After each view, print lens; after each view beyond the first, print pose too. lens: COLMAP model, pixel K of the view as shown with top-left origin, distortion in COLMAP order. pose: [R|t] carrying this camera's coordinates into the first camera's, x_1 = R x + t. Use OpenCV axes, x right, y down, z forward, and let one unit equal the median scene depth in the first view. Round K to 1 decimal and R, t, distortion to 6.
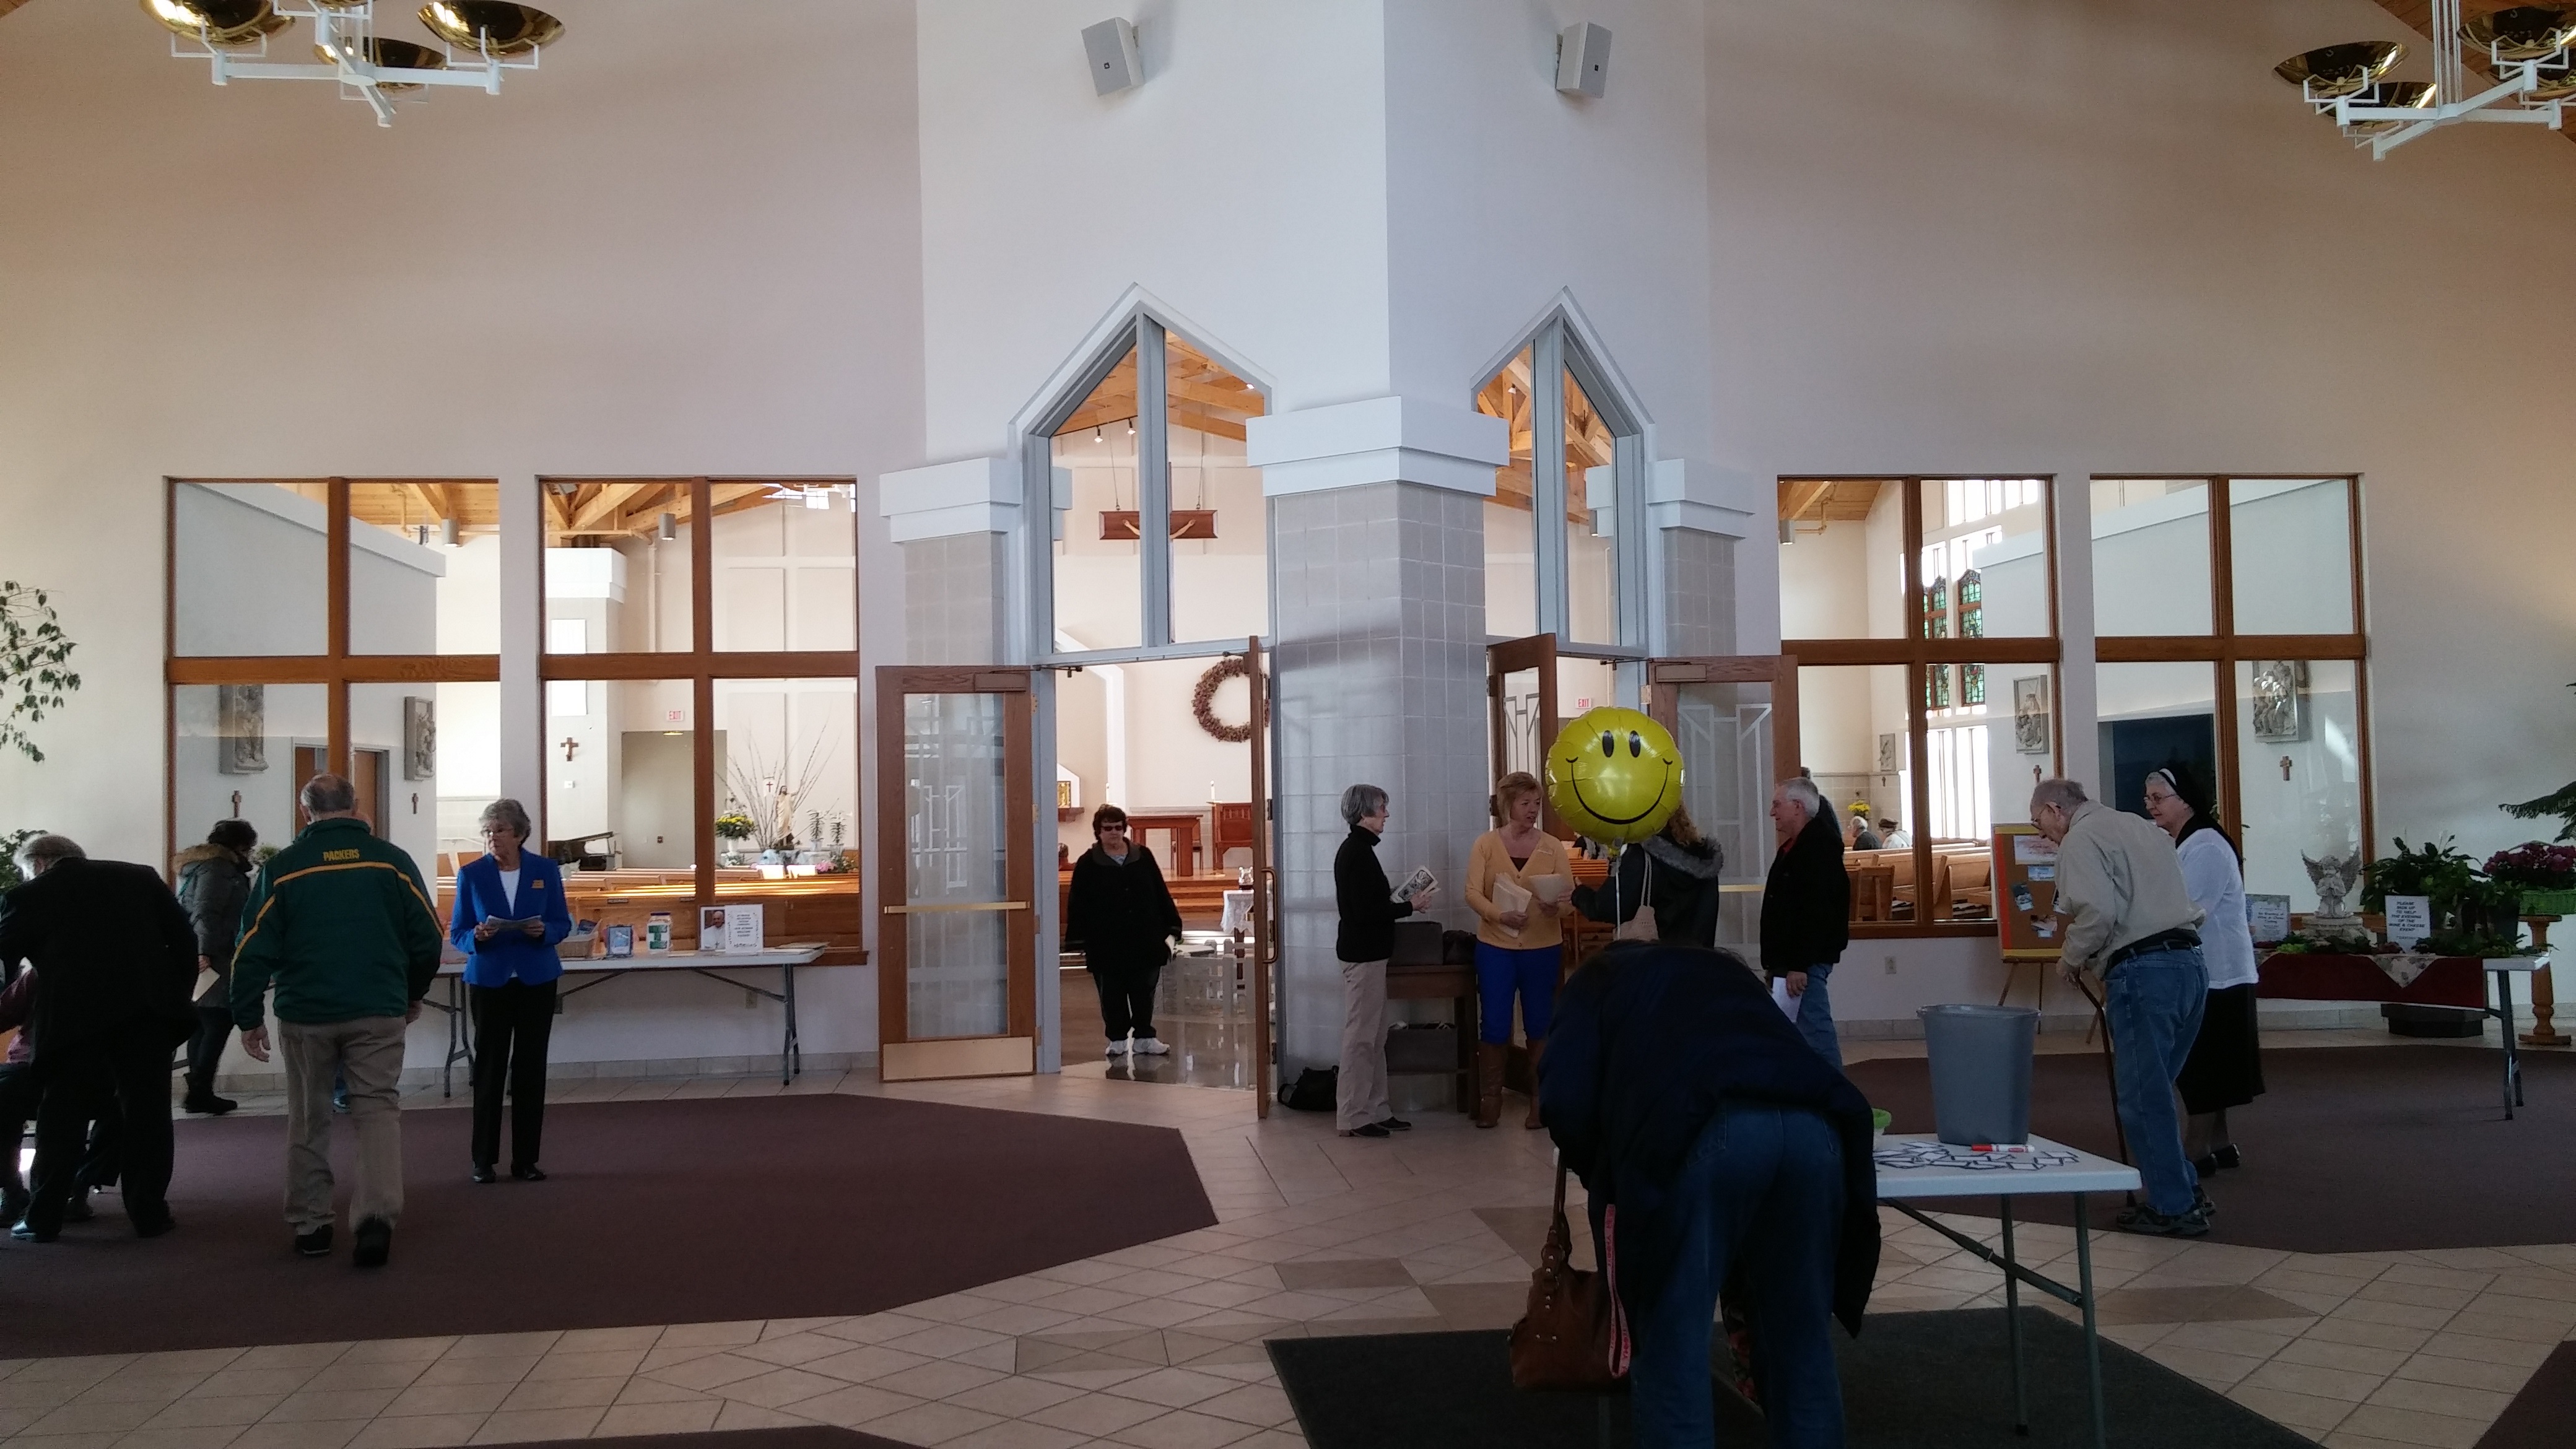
lens RADIAL K [[2210.6, 0, 1288.0], [0, 2210.6, 724.5], [0, 0, 1]] dist [0.001165, 0.000694]
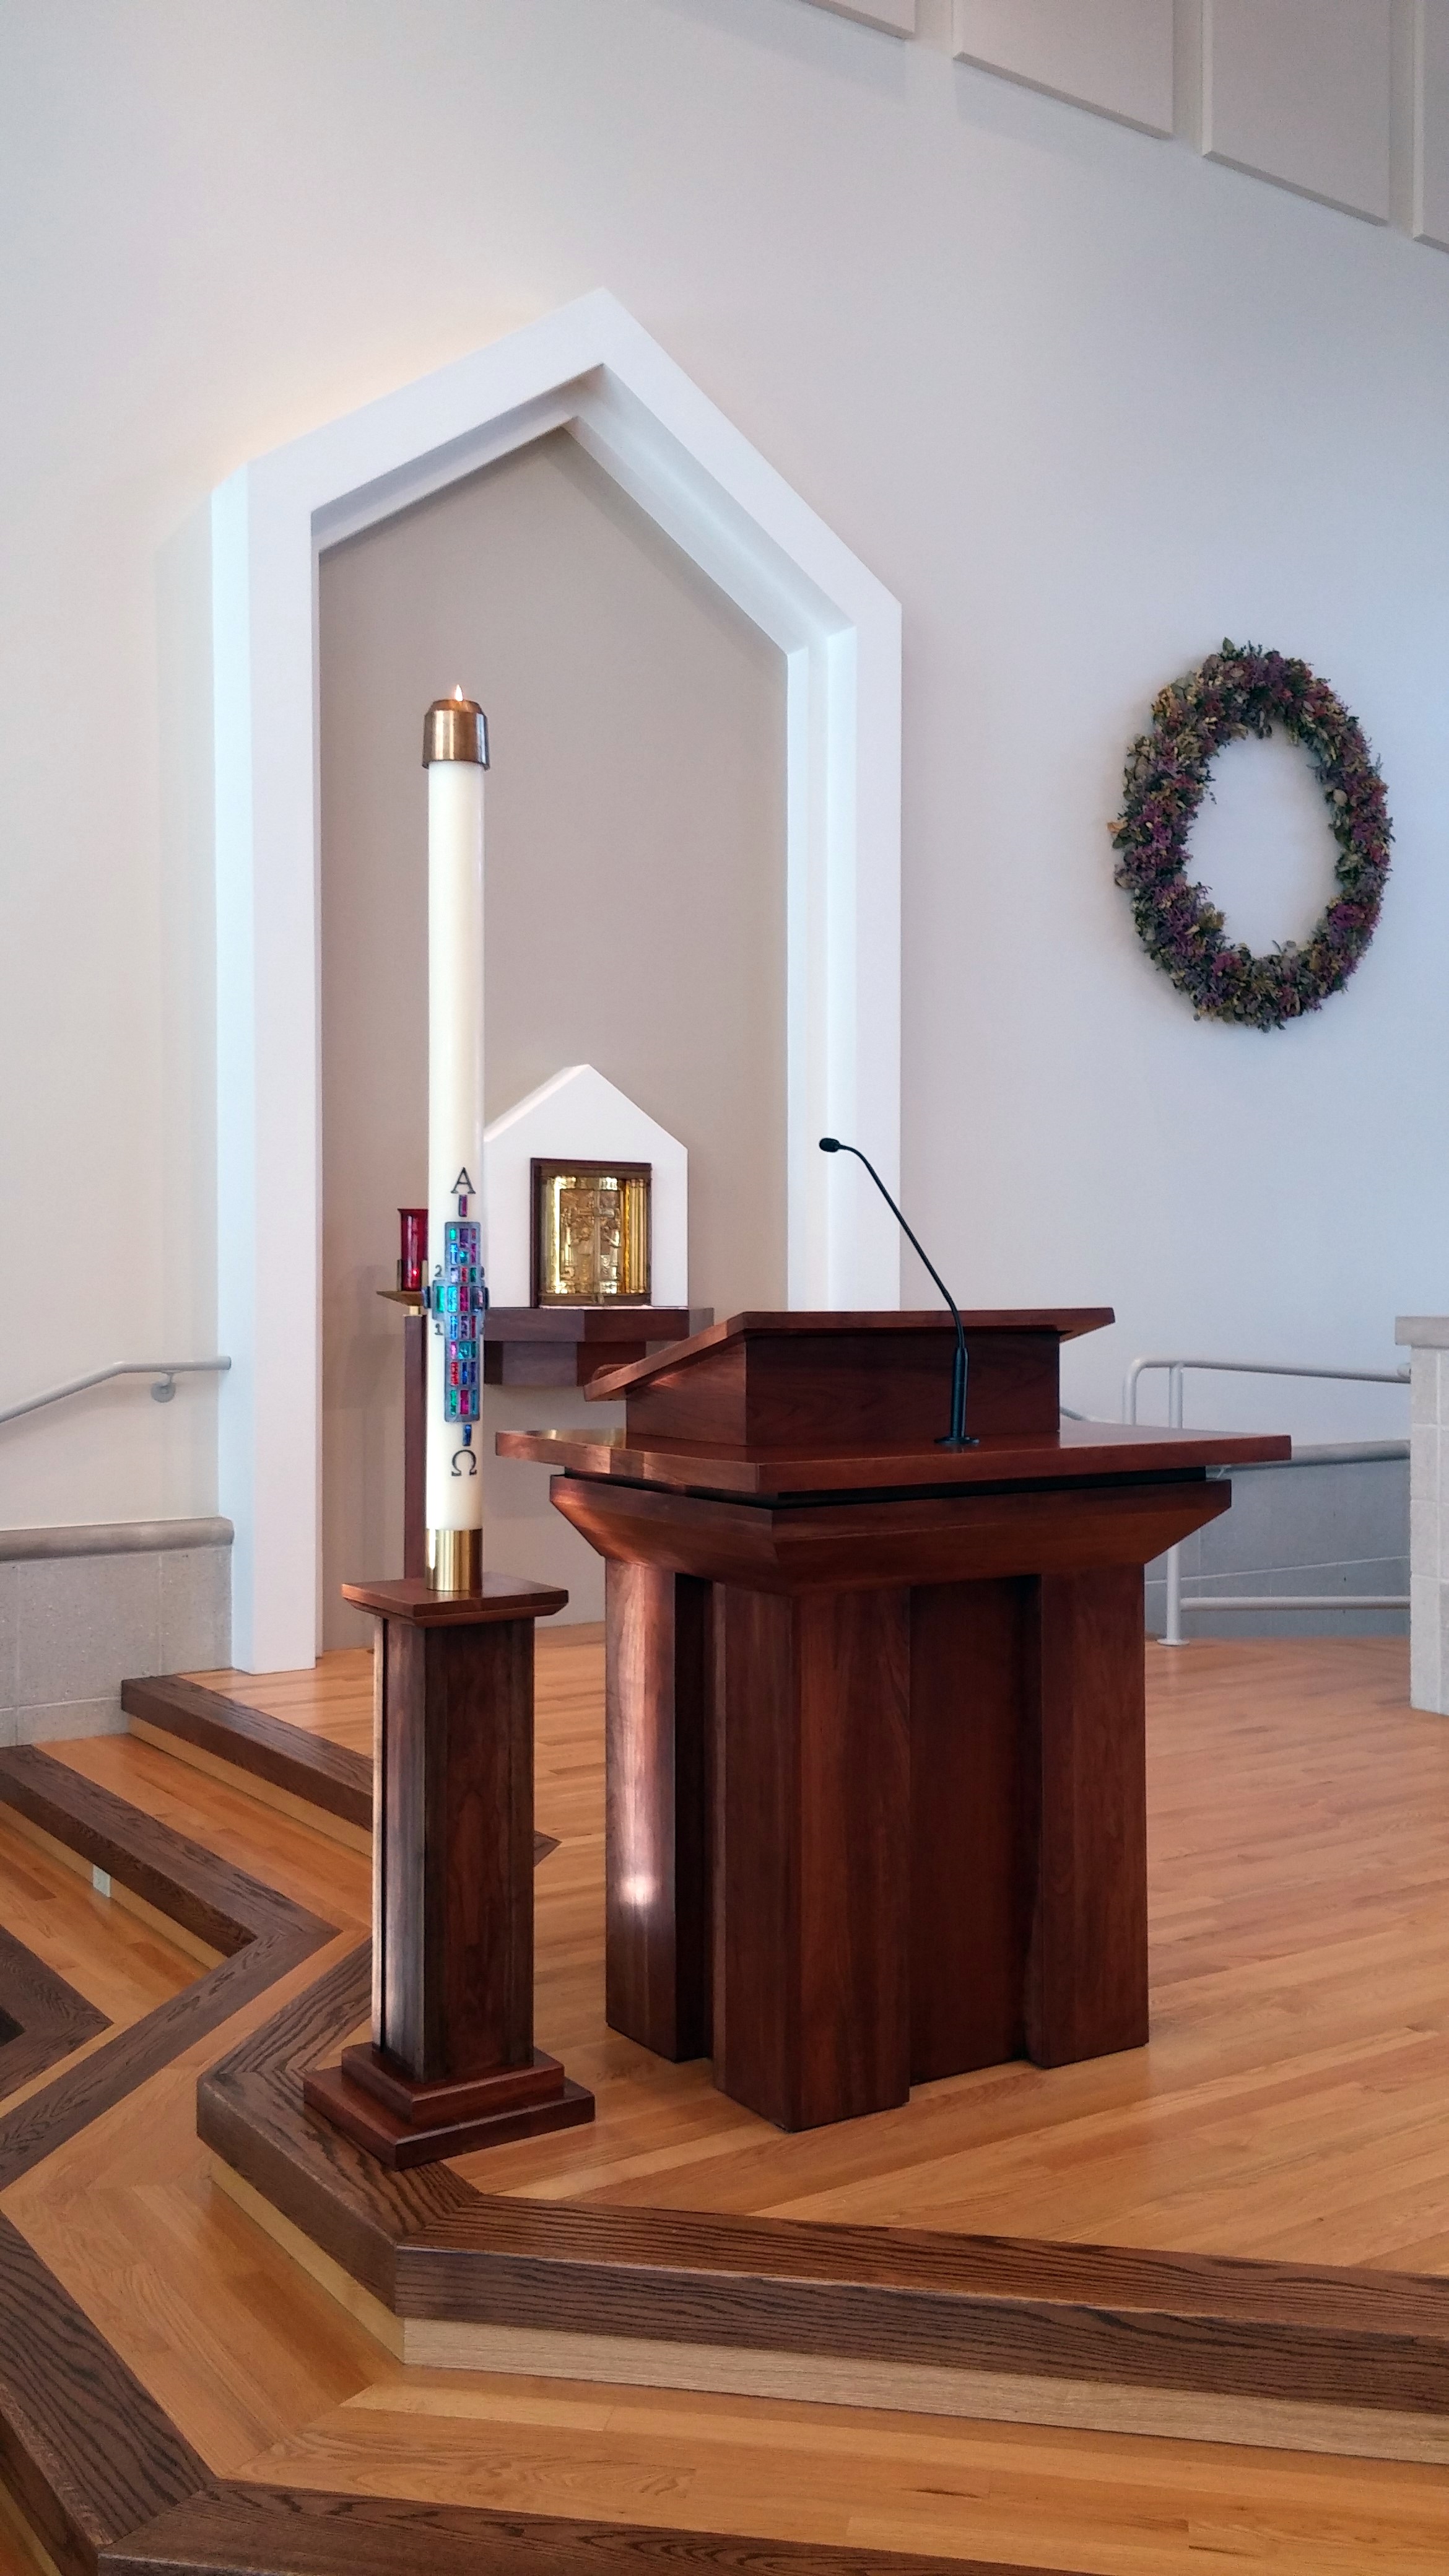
lens RADIAL K [[2210.6, 0, 724.5], [0, 2210.6, 1288.0], [0, 0, 1]] dist [0.001165, 0.000694]
pose [[0.889531, 0.017626, 0.456535, -0.191388], [-0.032971, 0.999127, 0.025666, 0.033621], [-0.455684, -0.037883, 0.889335, 0.902754]]
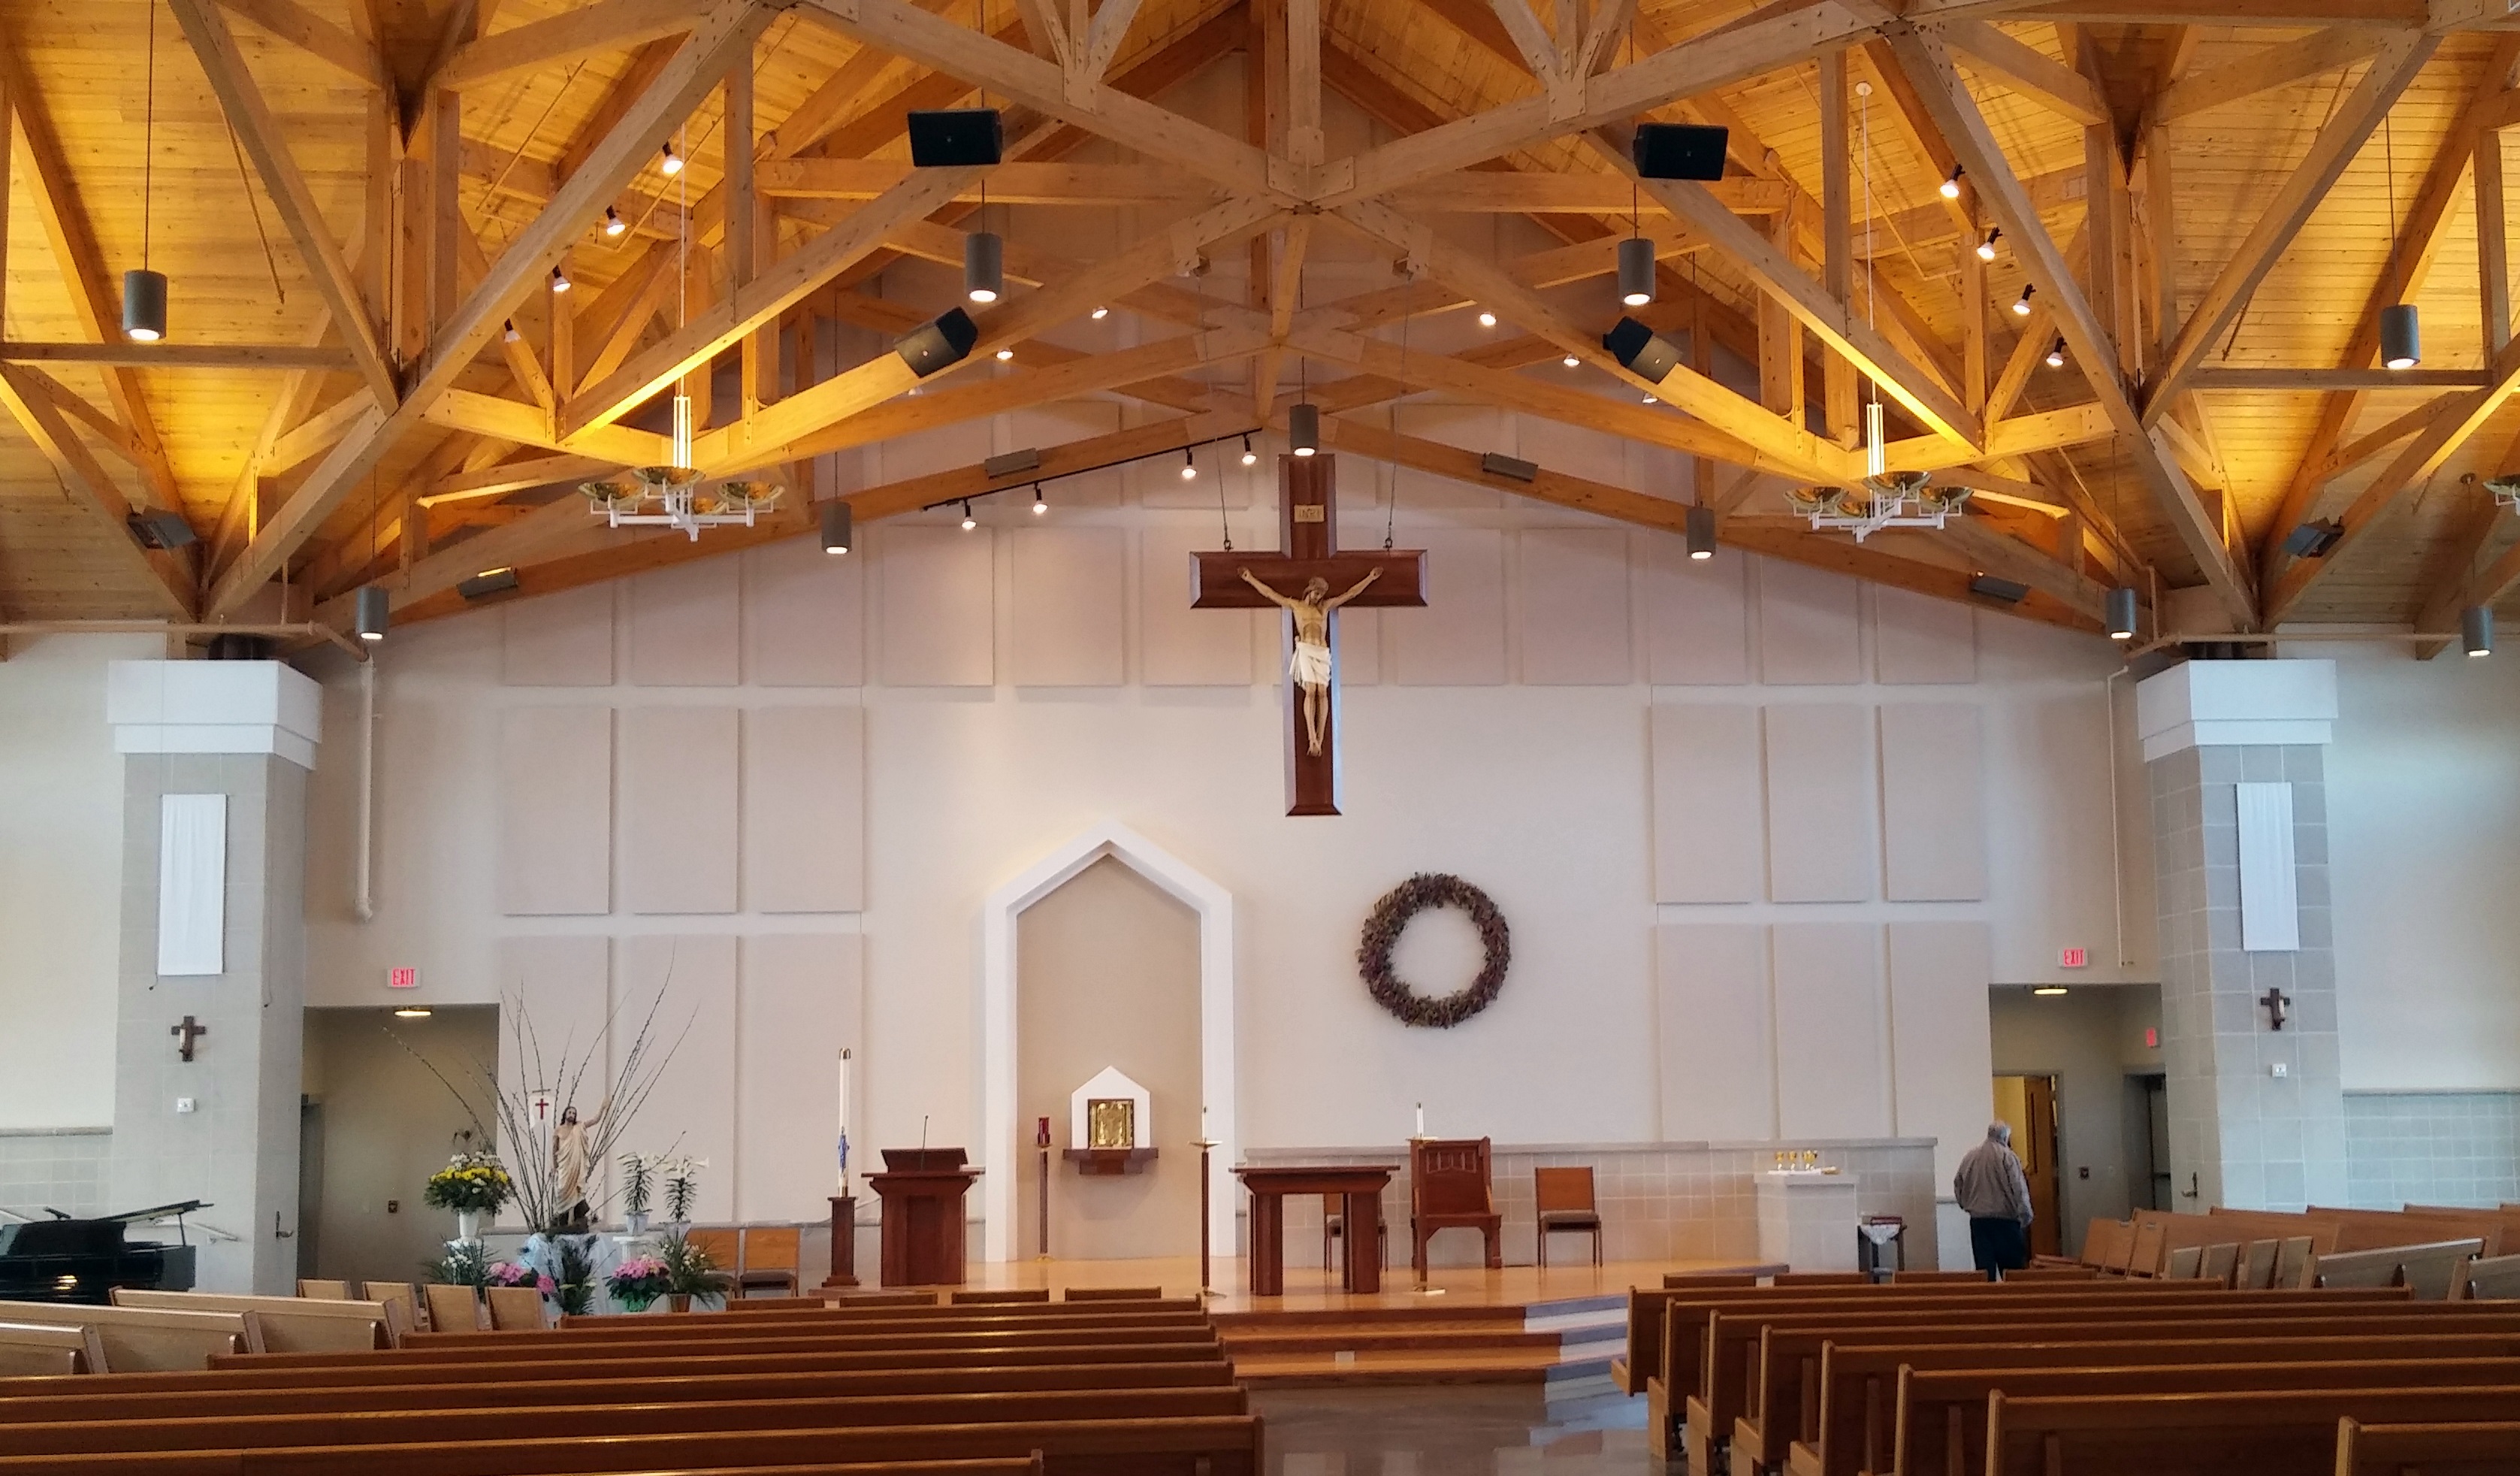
lens RADIAL K [[2712.9, 0, 1396.4], [0, 2712.9, 740.1], [0, 0, 1]] dist [0.006004, 0.019826]
pose [[0.999963, -0.001196, -0.008480, -0.030011], [0.000250, 0.993860, -0.110648, 0.012543], [0.008560, 0.110642, 0.993823, 0.352262]]
